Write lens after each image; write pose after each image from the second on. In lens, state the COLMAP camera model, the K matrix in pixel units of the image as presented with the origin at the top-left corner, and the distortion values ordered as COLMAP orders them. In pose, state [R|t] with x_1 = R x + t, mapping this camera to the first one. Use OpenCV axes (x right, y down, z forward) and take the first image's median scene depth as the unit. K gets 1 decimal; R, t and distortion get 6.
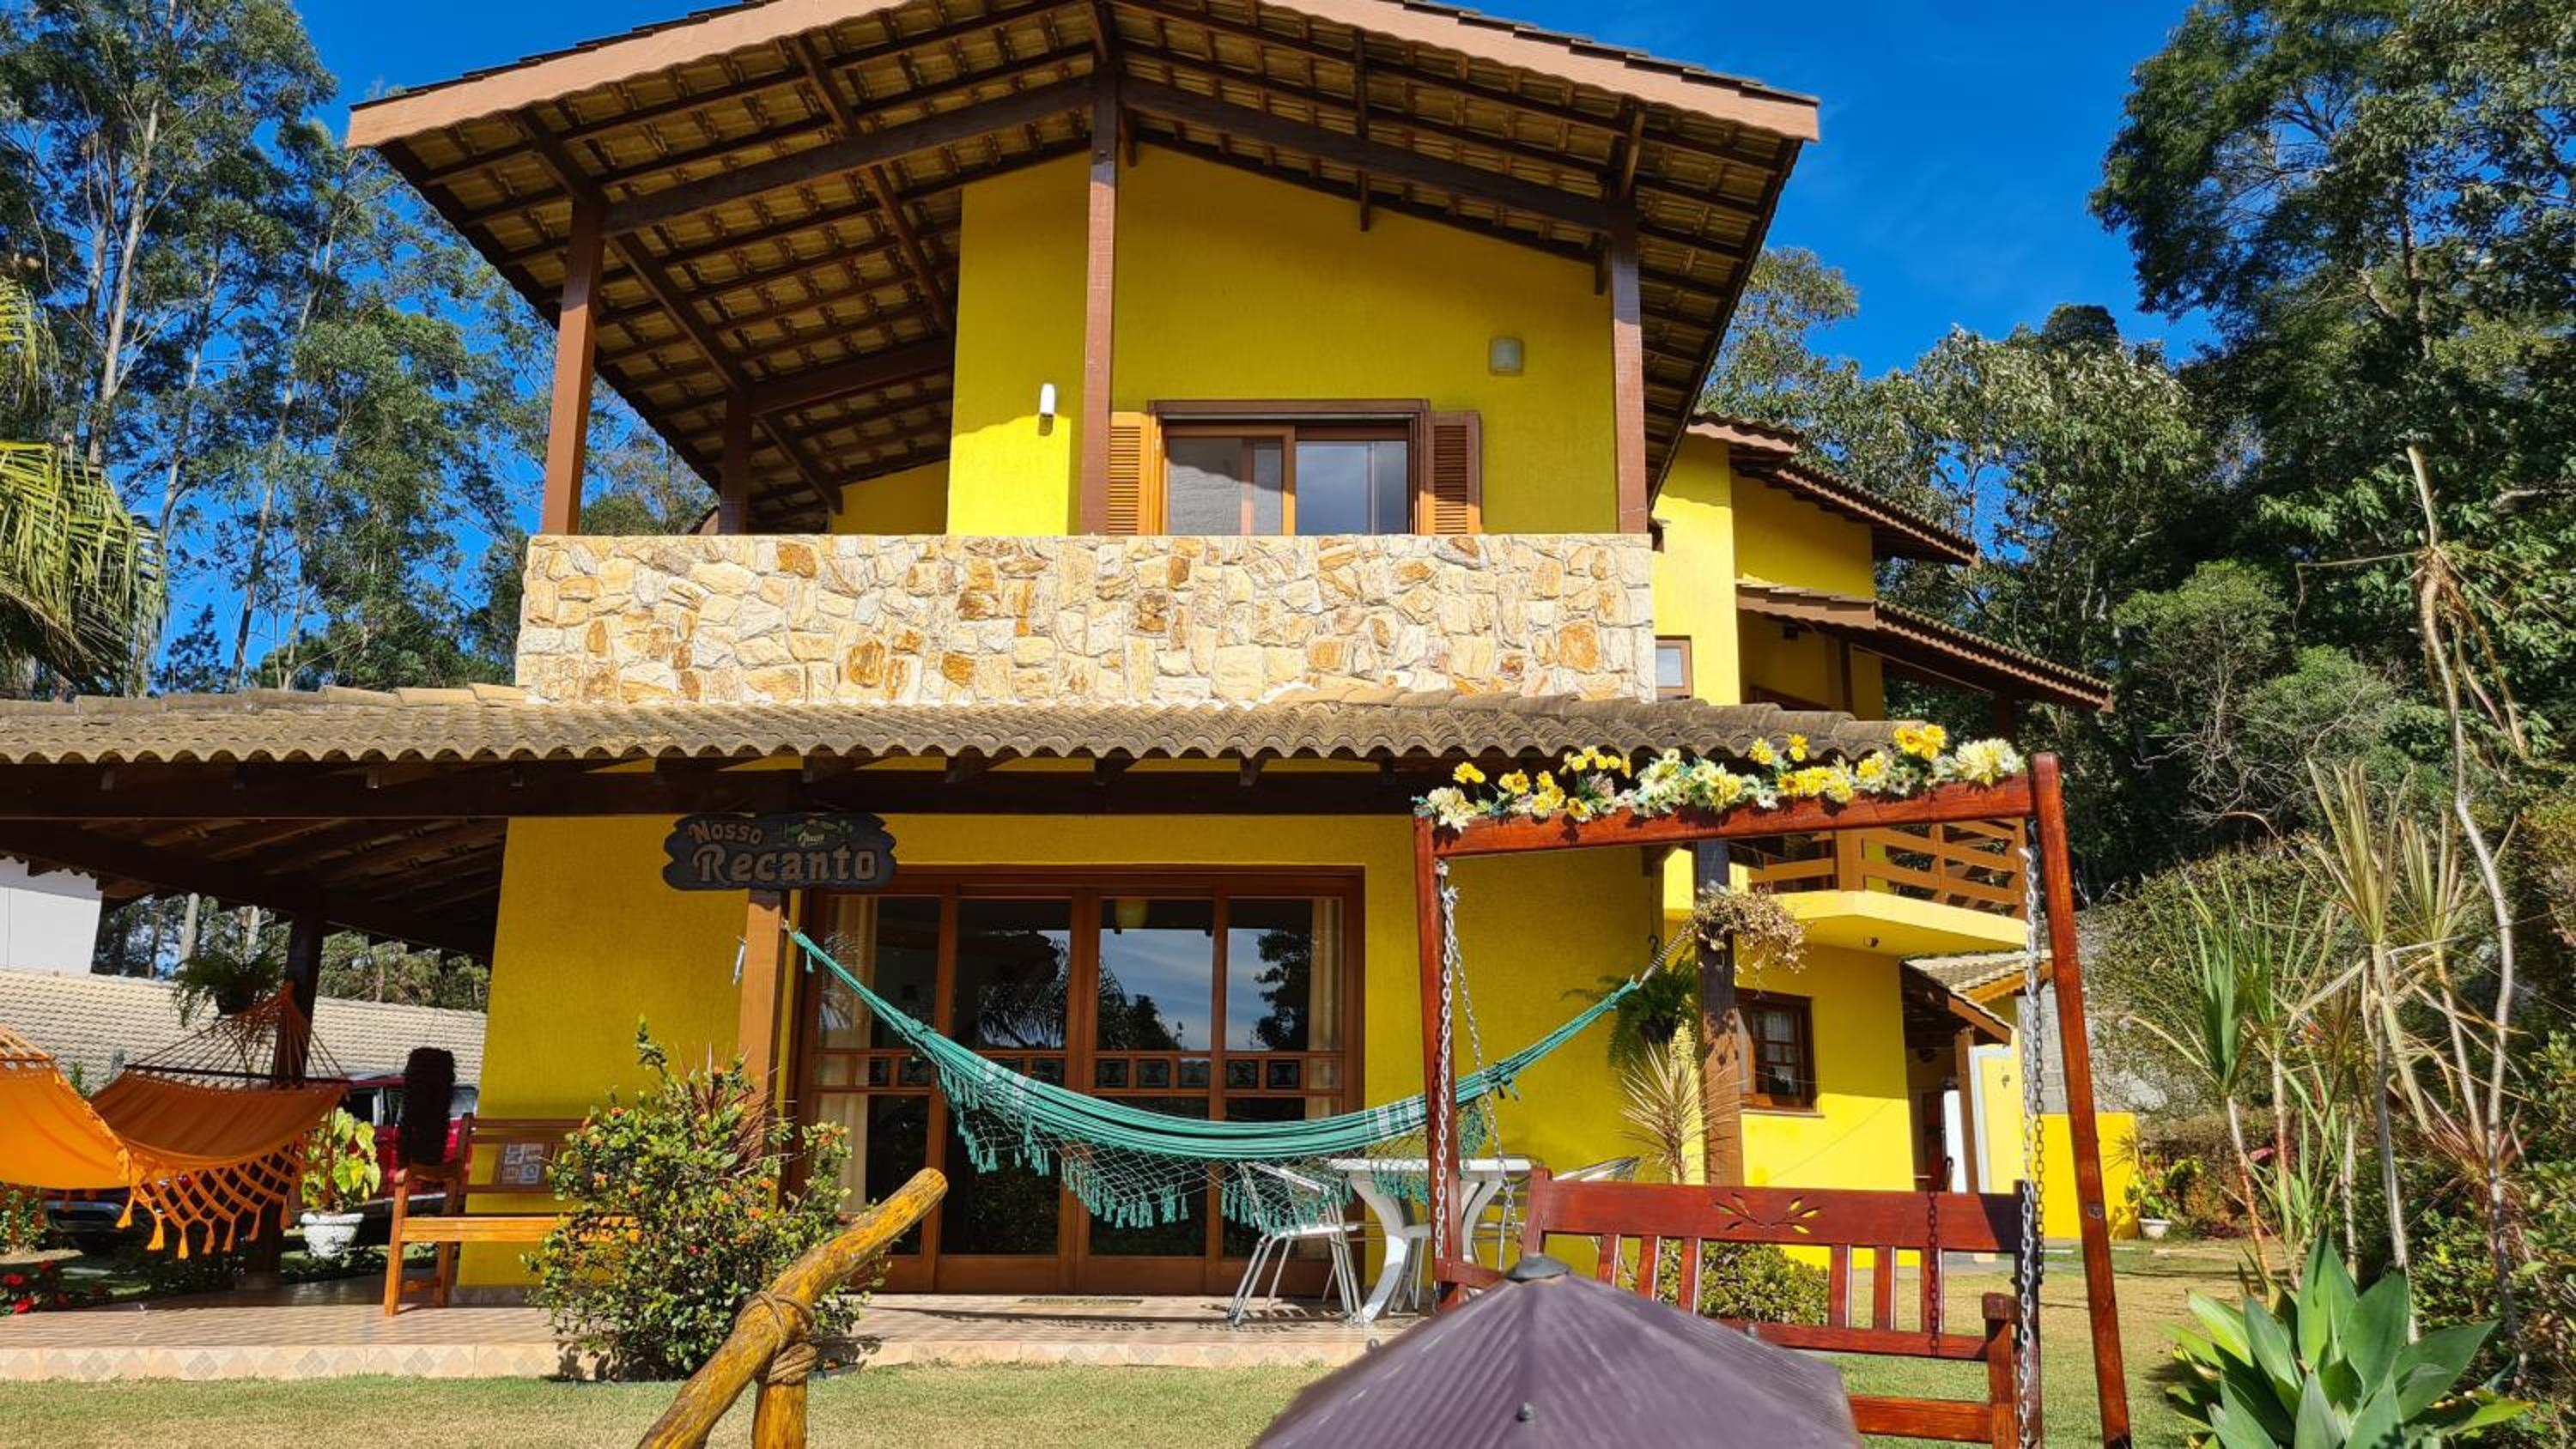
lens RADIAL K [[1912.8, 0, 1293.8], [0, 1912.8, 774.2], [0, 0, 1]] dist [0.043472, -0.000375]
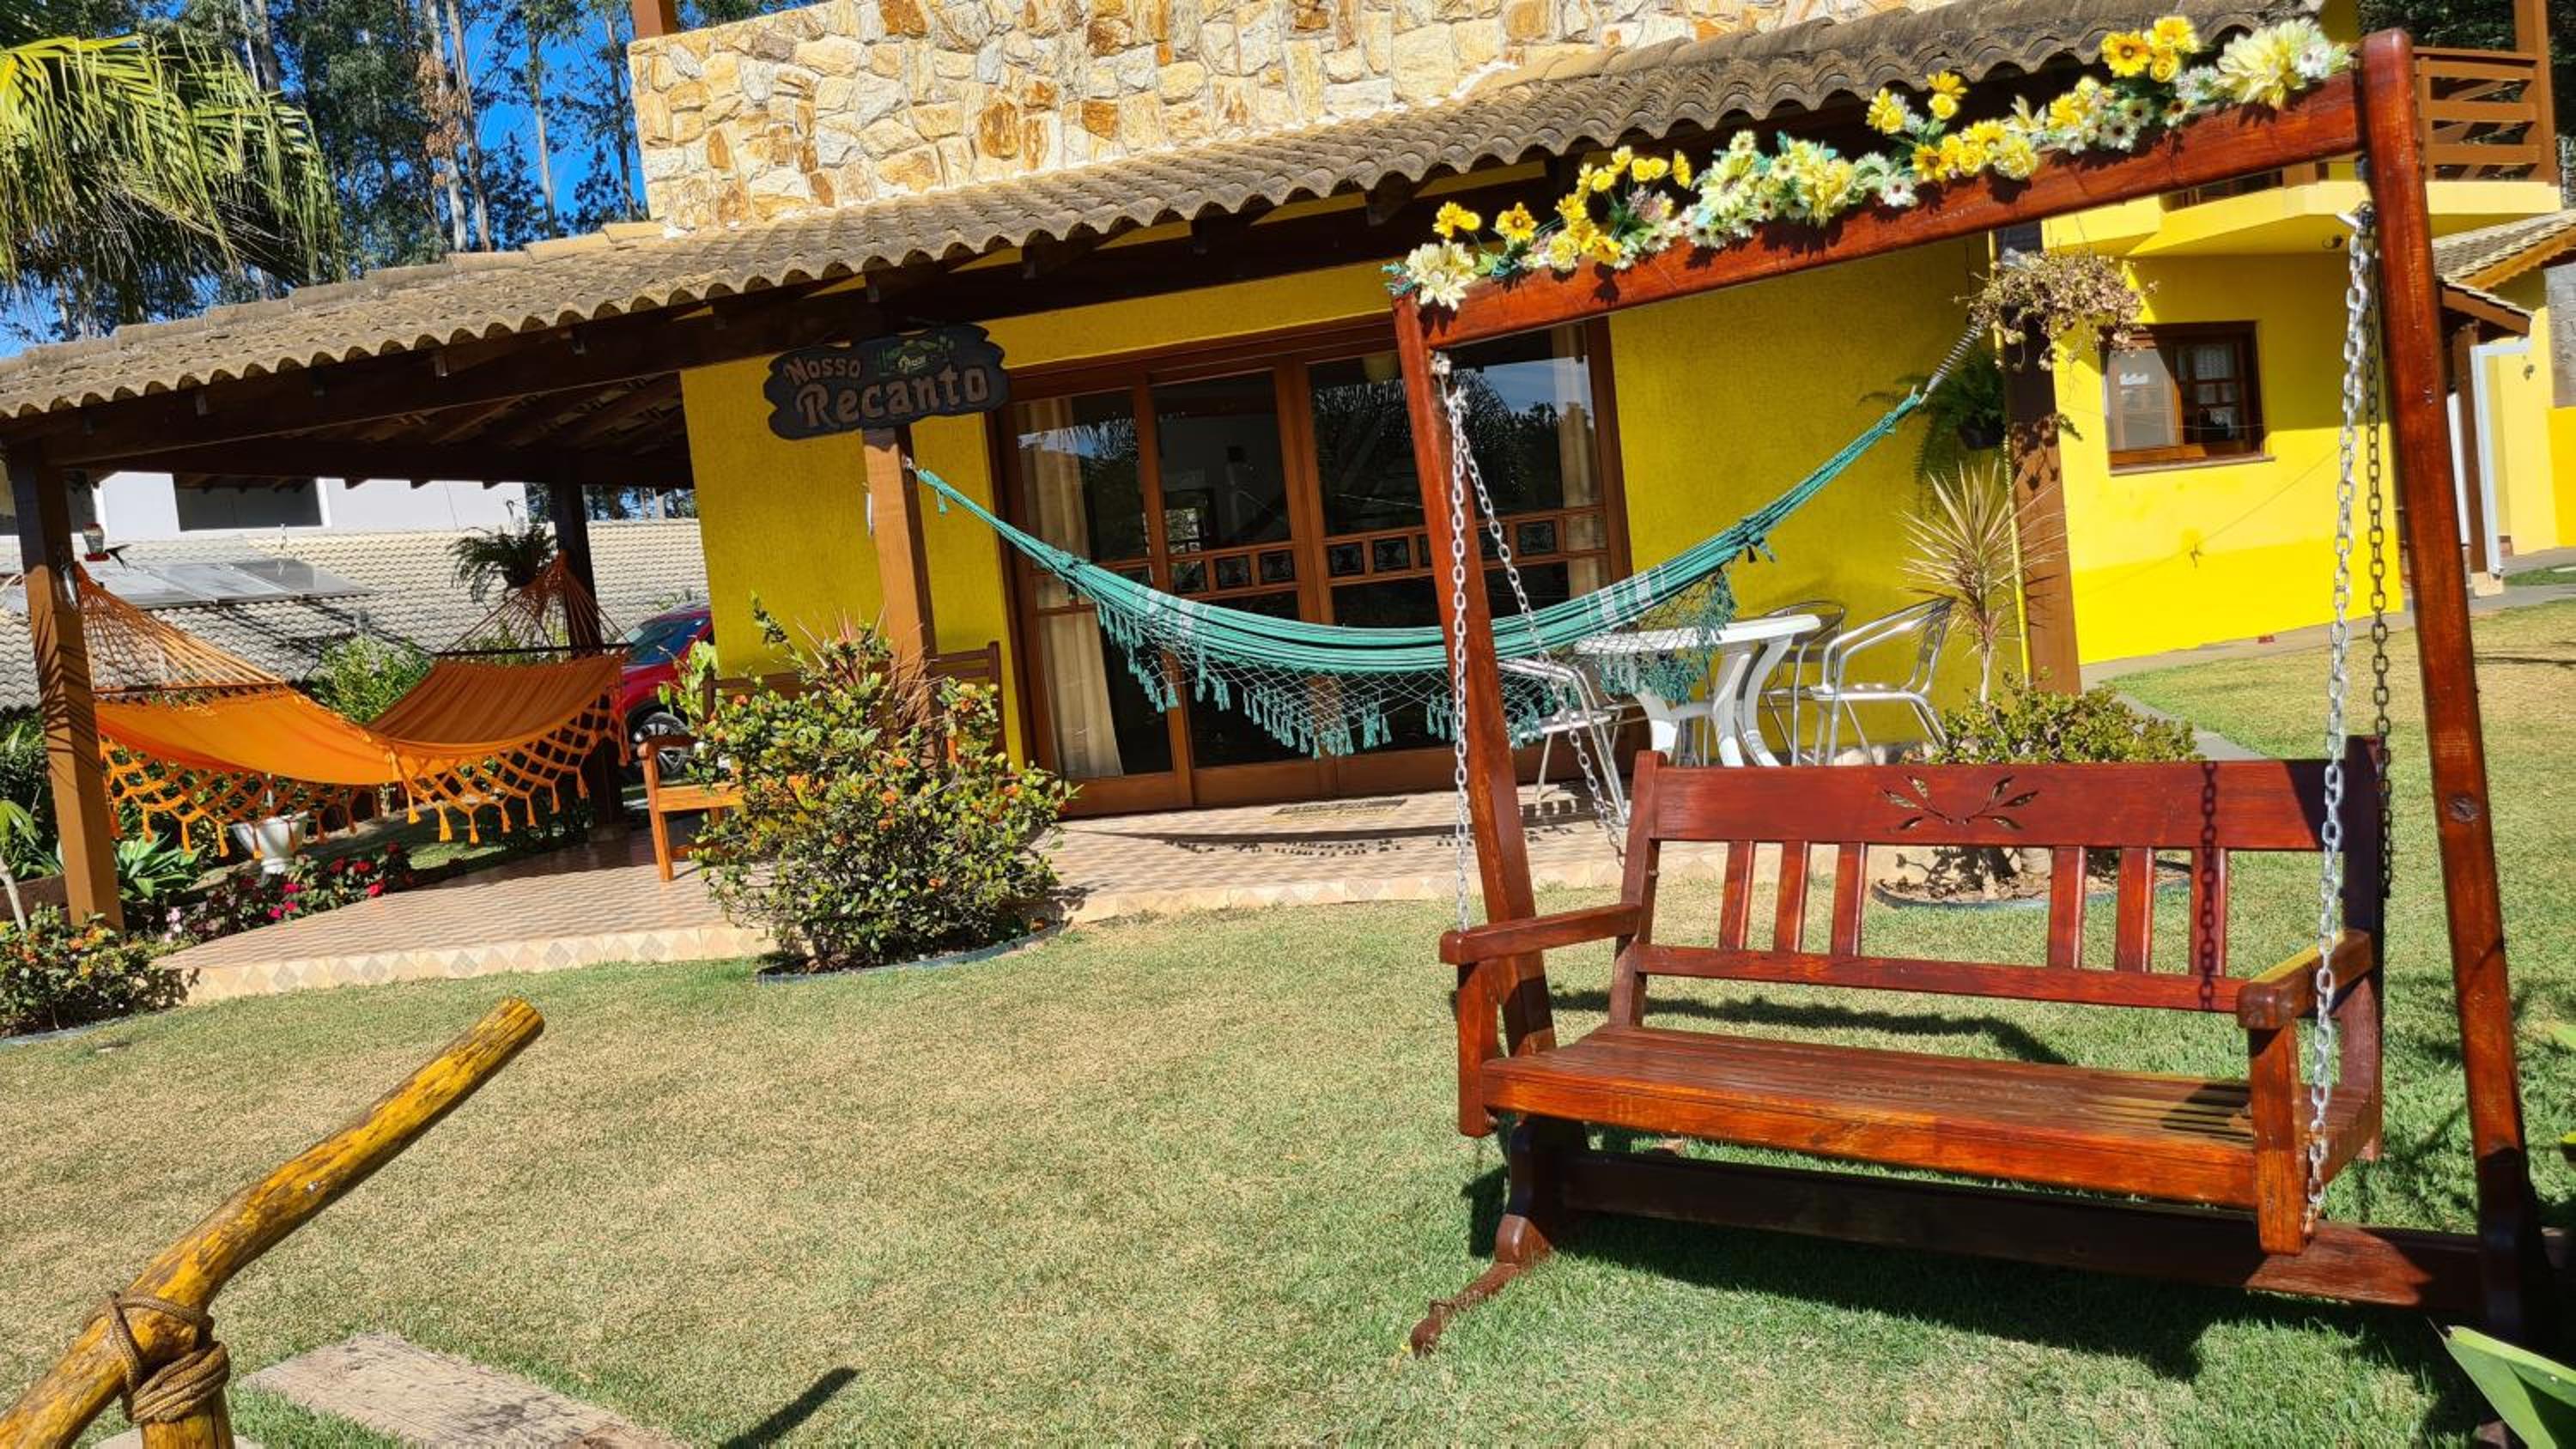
lens RADIAL K [[1874.1, 0, 1288.5], [0, 1874.1, 712.6], [0, 0, 1]] dist [0.068537, -0.057856]
pose [[0.964946, -0.096768, -0.243956, 0.100104], [0.161131, 0.952164, 0.259653, -0.009063], [0.207160, -0.289860, 0.934380, 0.179490]]
